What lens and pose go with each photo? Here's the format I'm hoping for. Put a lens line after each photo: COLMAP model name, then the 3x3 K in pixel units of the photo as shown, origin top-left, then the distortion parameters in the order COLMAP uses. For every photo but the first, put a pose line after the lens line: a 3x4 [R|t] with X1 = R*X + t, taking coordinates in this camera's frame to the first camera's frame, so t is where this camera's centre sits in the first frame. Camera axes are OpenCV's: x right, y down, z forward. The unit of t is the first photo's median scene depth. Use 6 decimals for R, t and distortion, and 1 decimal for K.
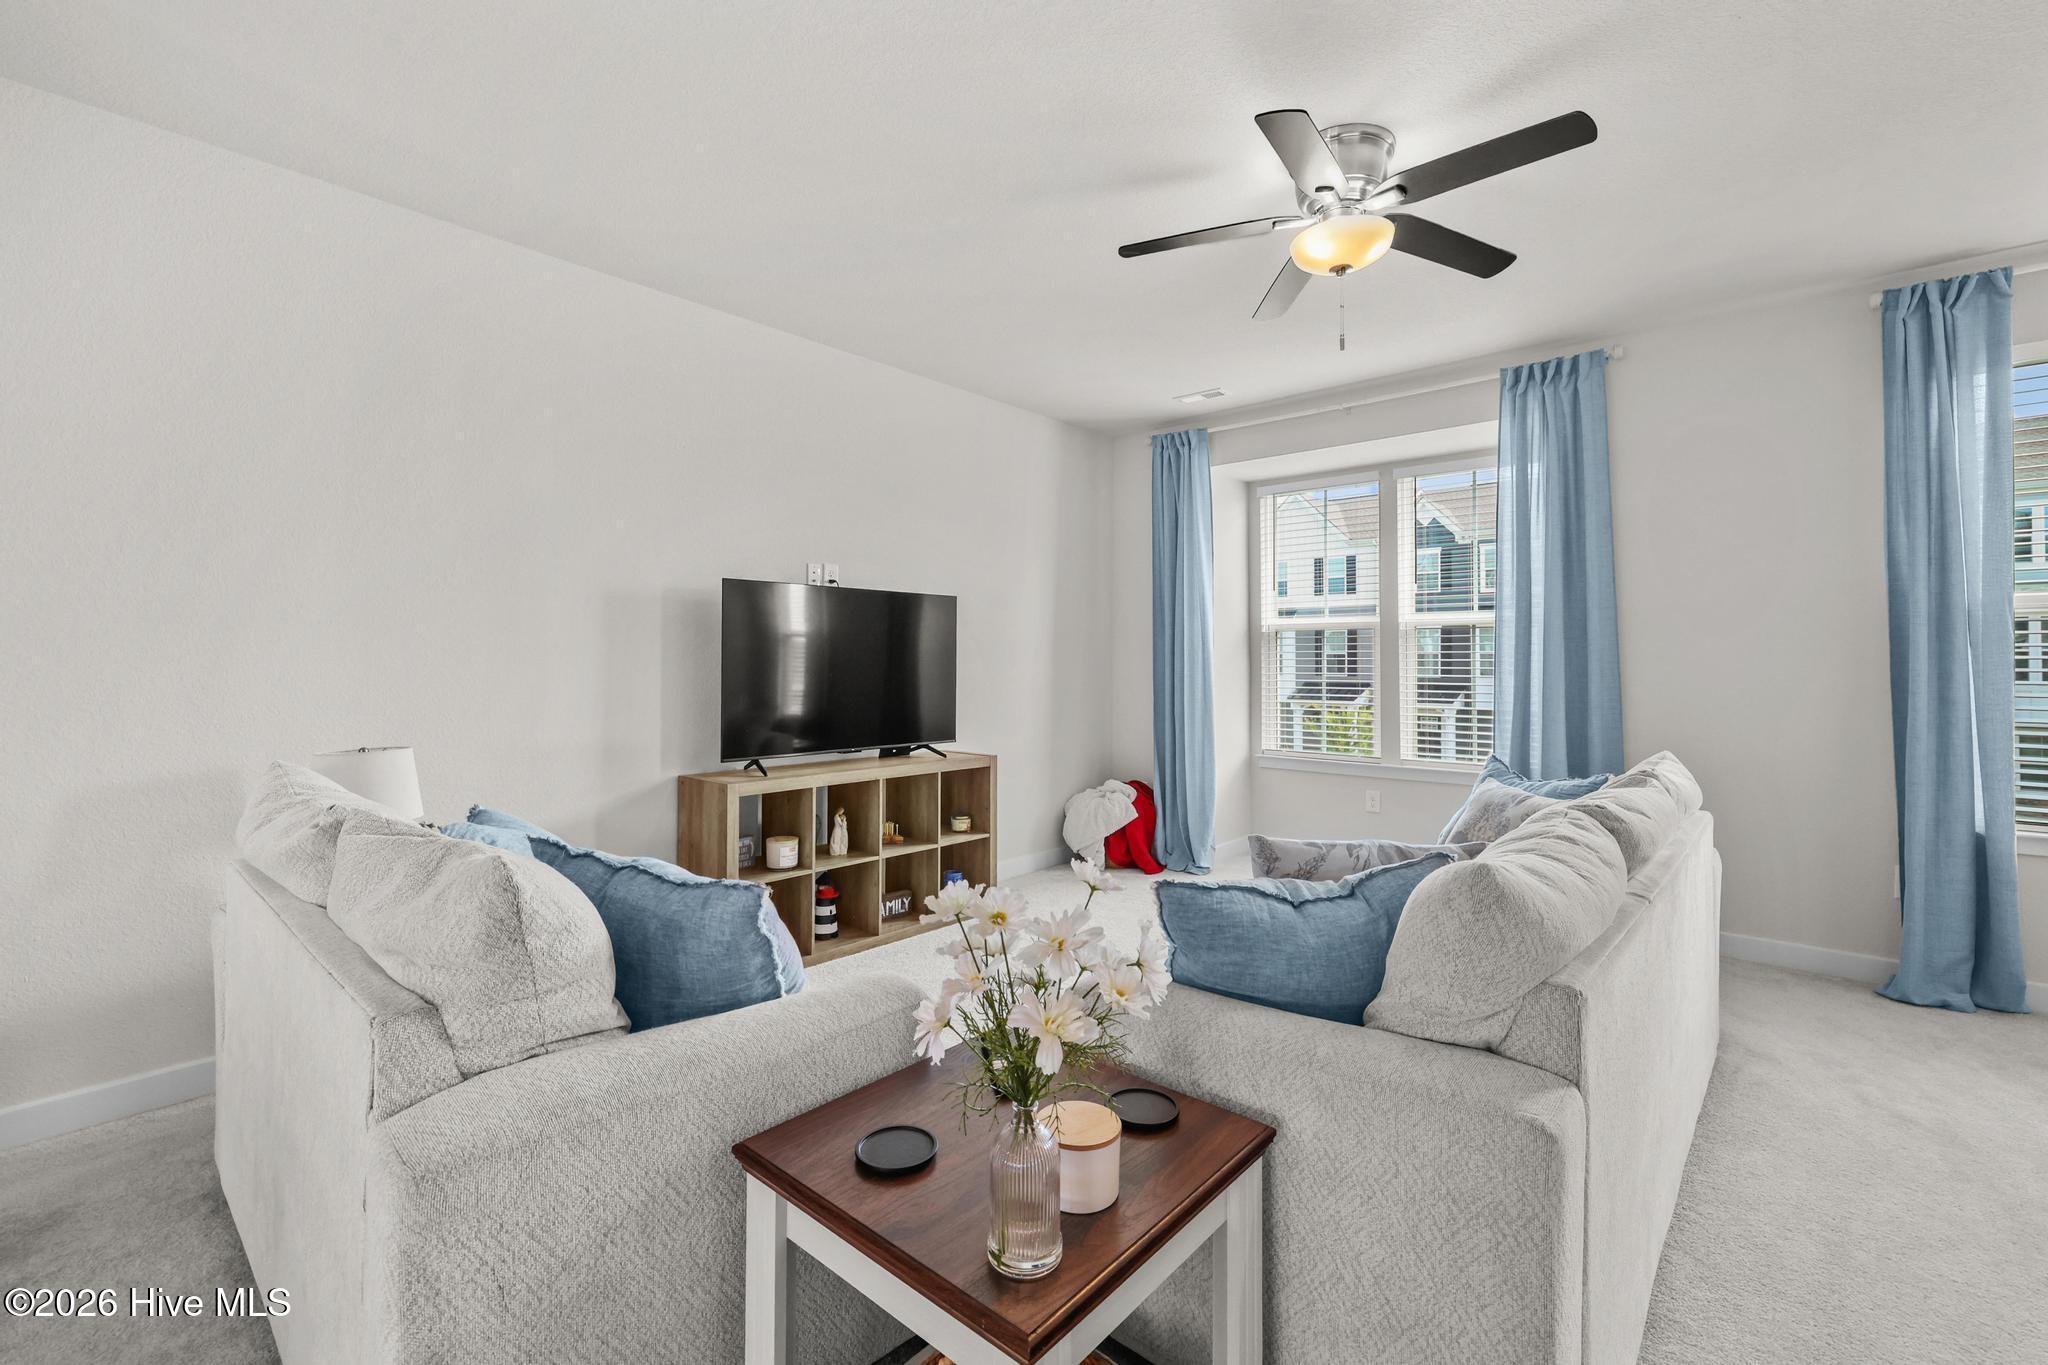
lens RADIAL K [[864.7, 0, 1025.8], [0, 864.7, 672.9], [0, 0, 1]] dist [0.001427, 0.000294]
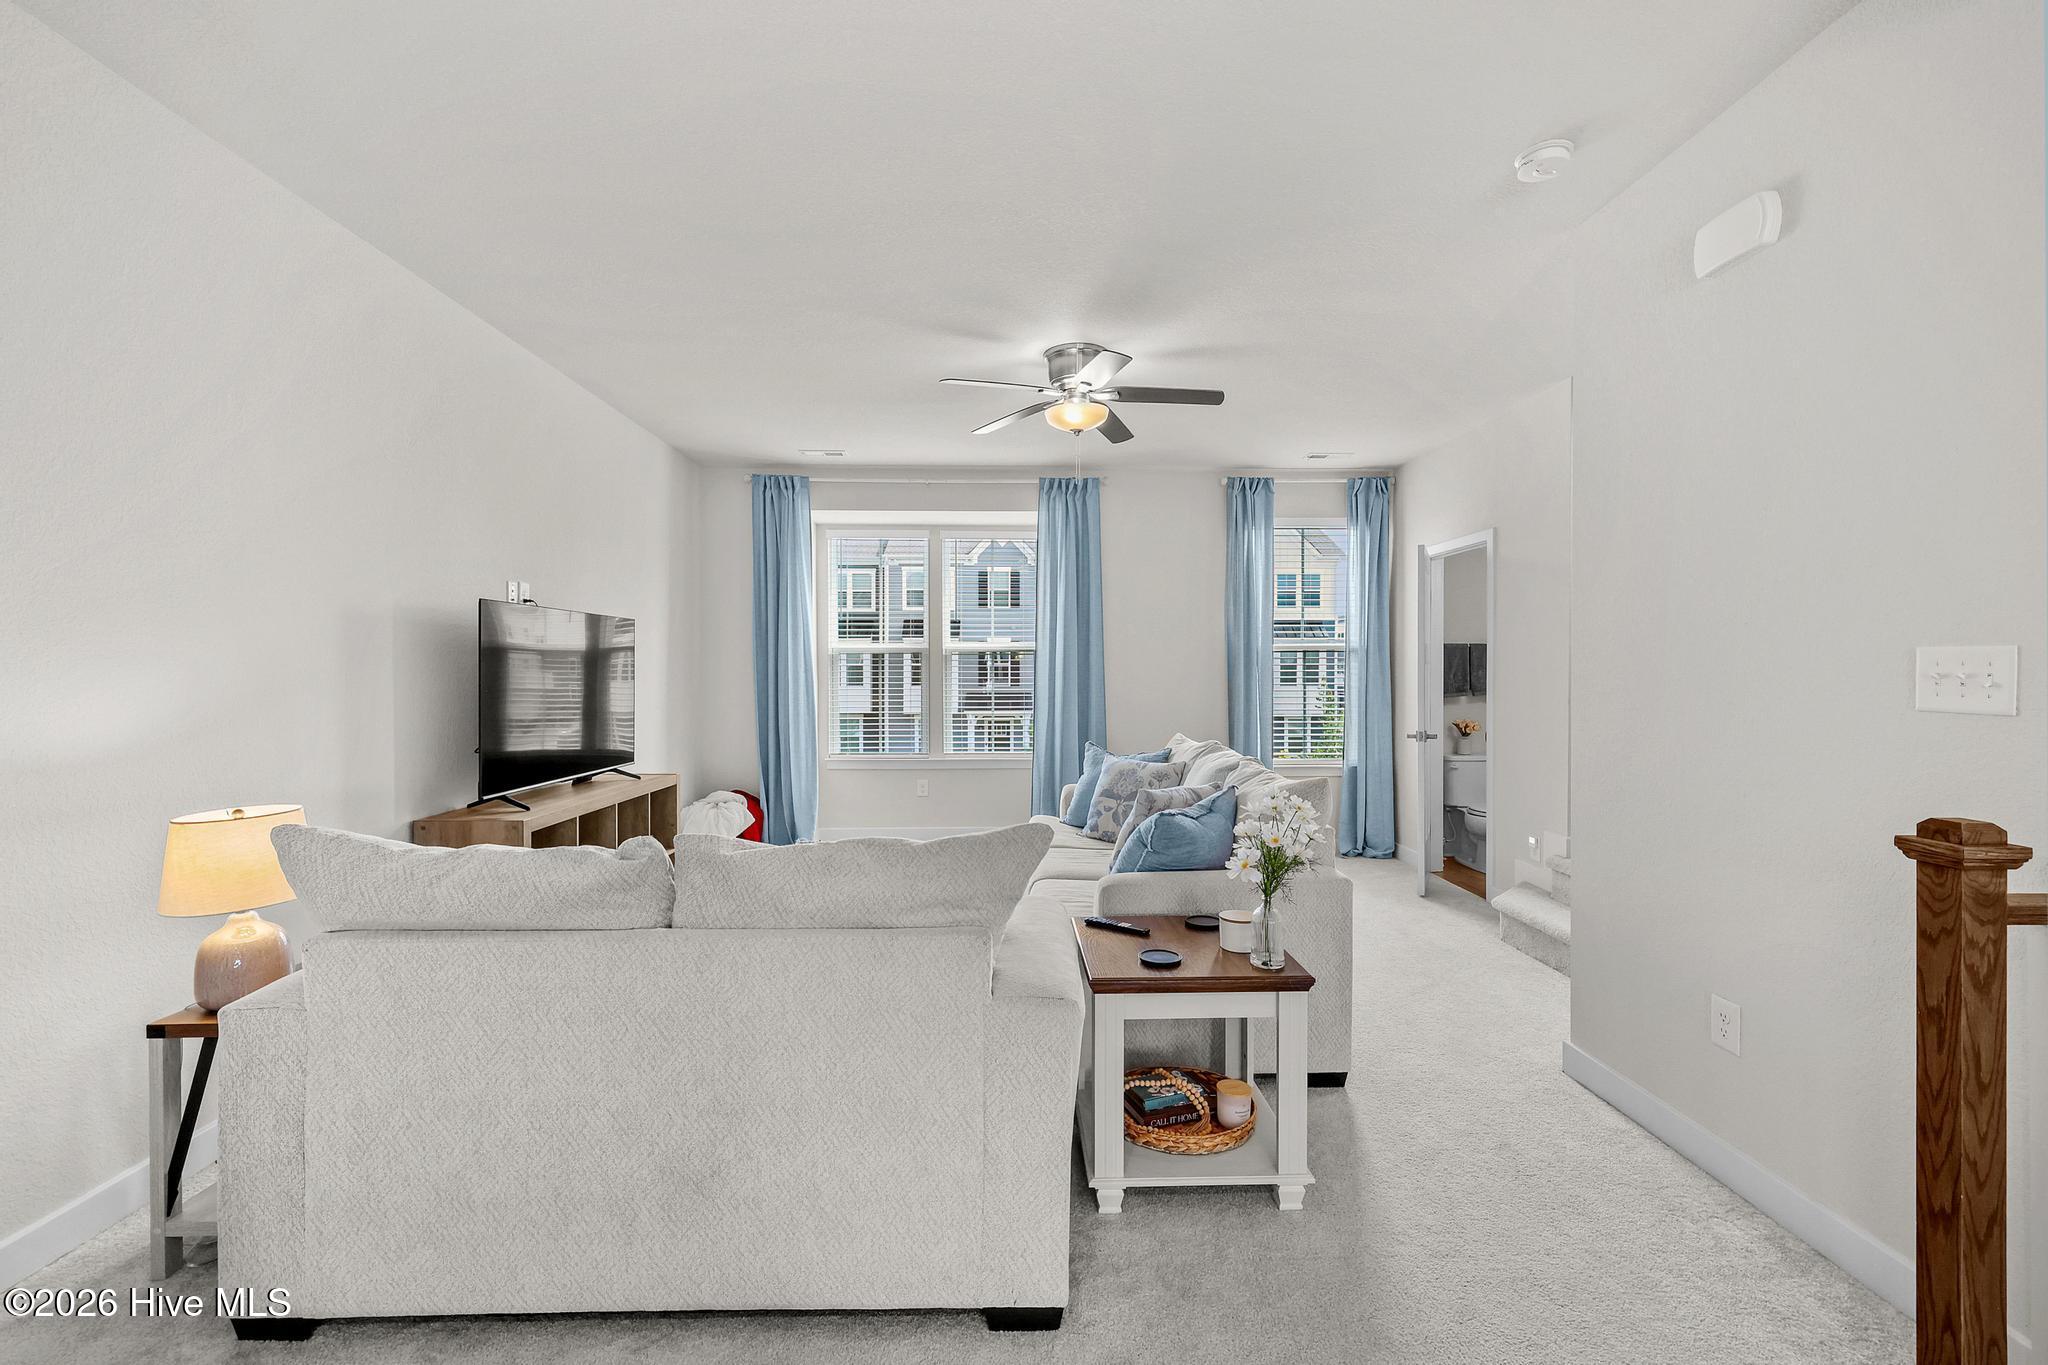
lens RADIAL K [[864.7, 0, 1025.8], [0, 864.7, 672.9], [0, 0, 1]] dist [0.001427, 0.000294]
pose [[0.738058, -0.003579, 0.674728, -0.448628], [0.012525, 0.999886, -0.008397, -0.012424], [-0.674621, 0.014649, 0.738019, -0.046037]]
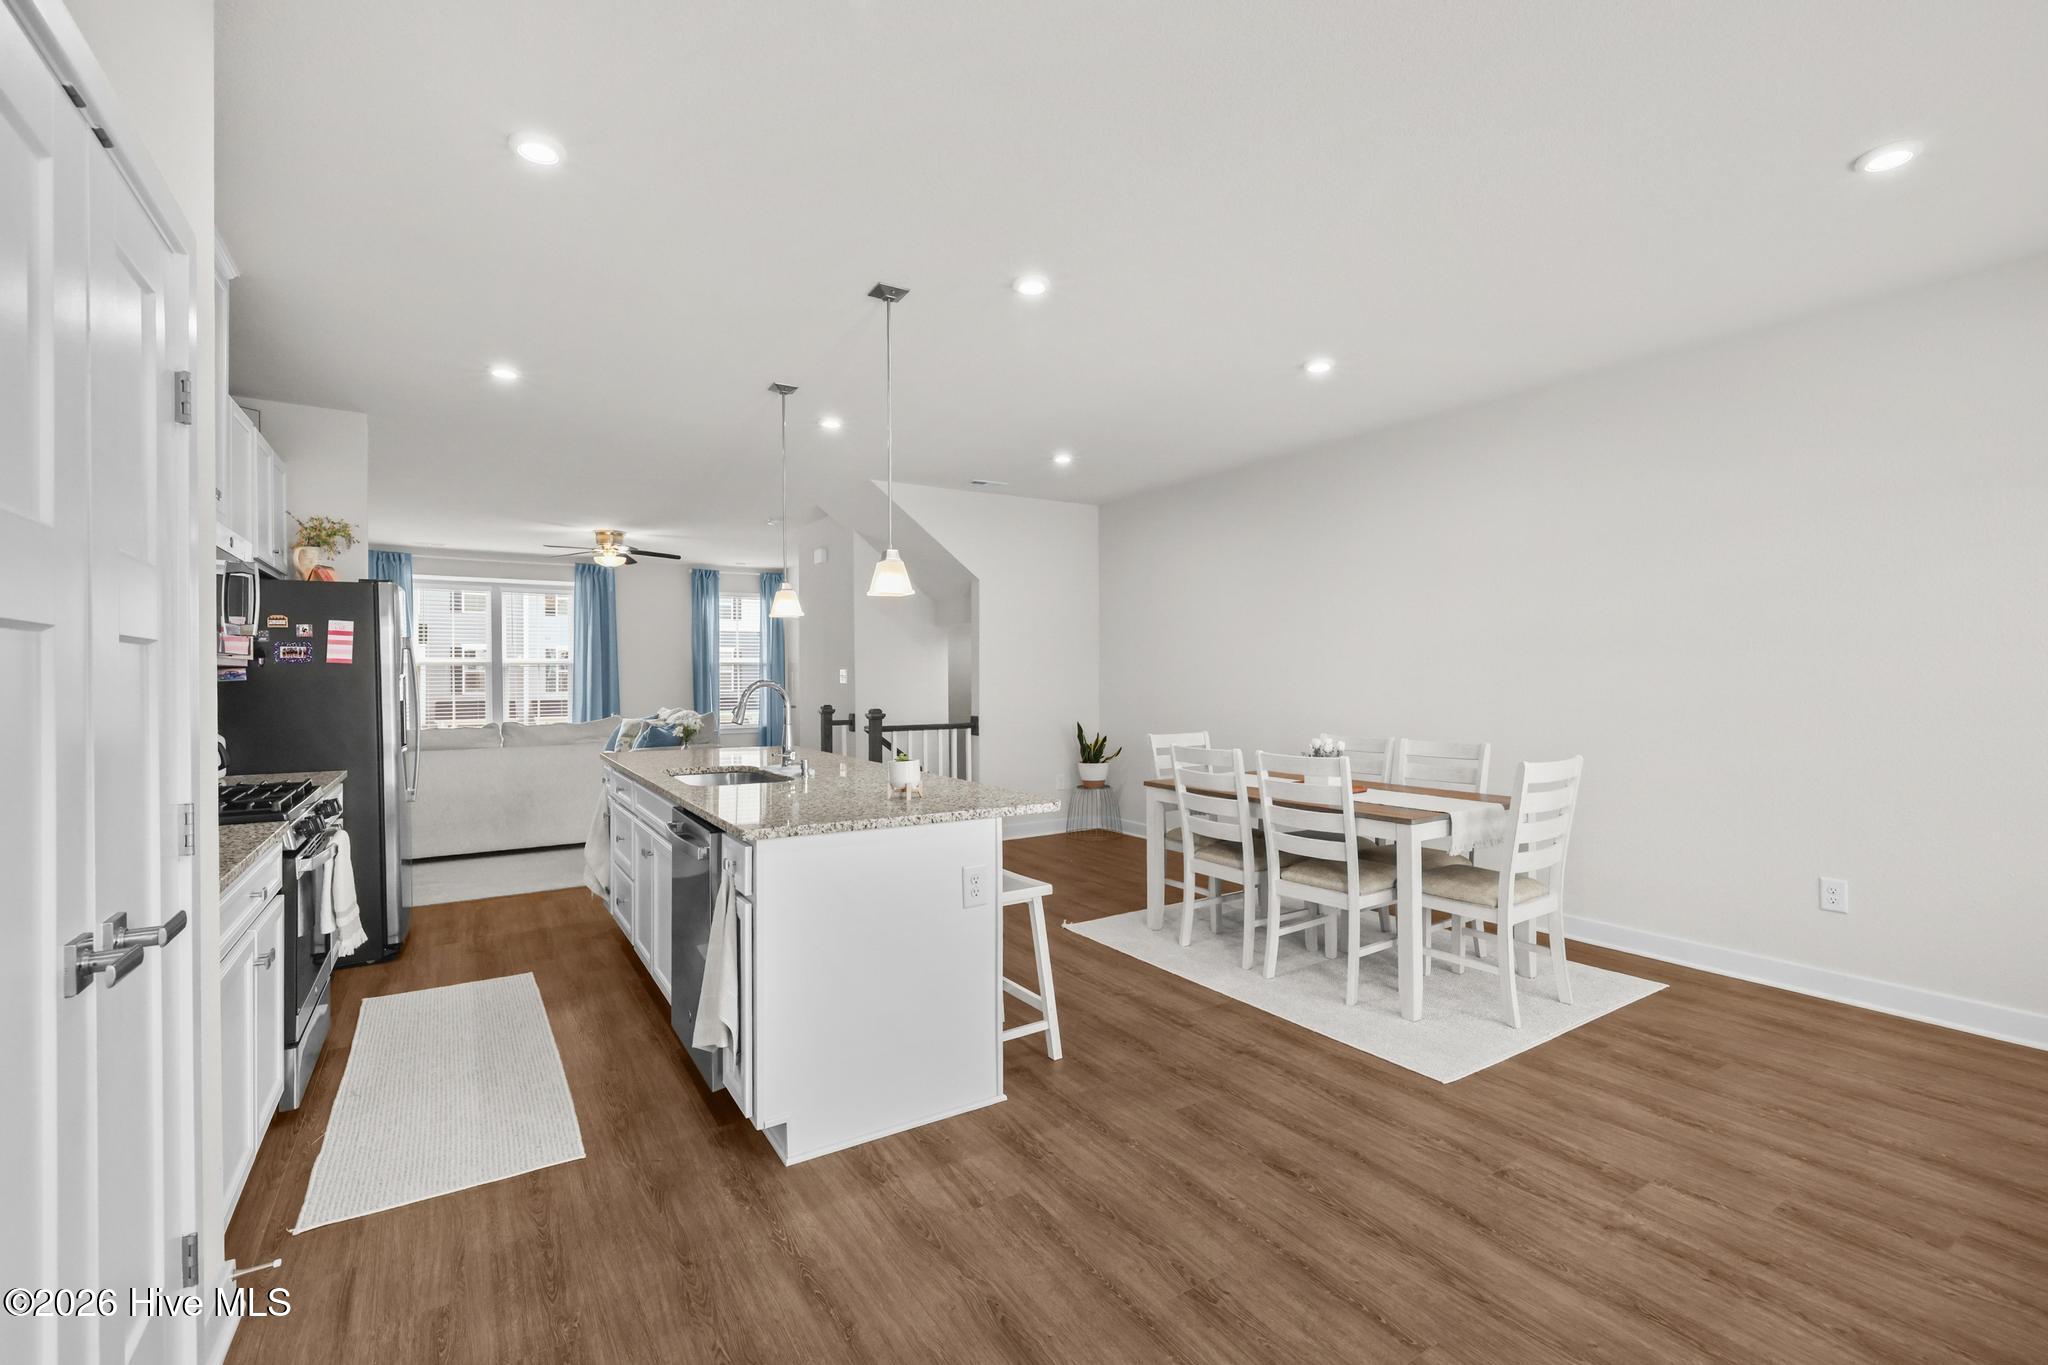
lens RADIAL K [[864.7, 0, 1025.8], [0, 864.7, 672.9], [0, 0, 1]] dist [0.001427, 0.000294]
pose [[0.269981, -0.001921, 0.962864, -1.476962], [0.022140, 0.999746, -0.004213, -0.000795], [-0.962611, 0.022455, 0.269955, -0.886532]]
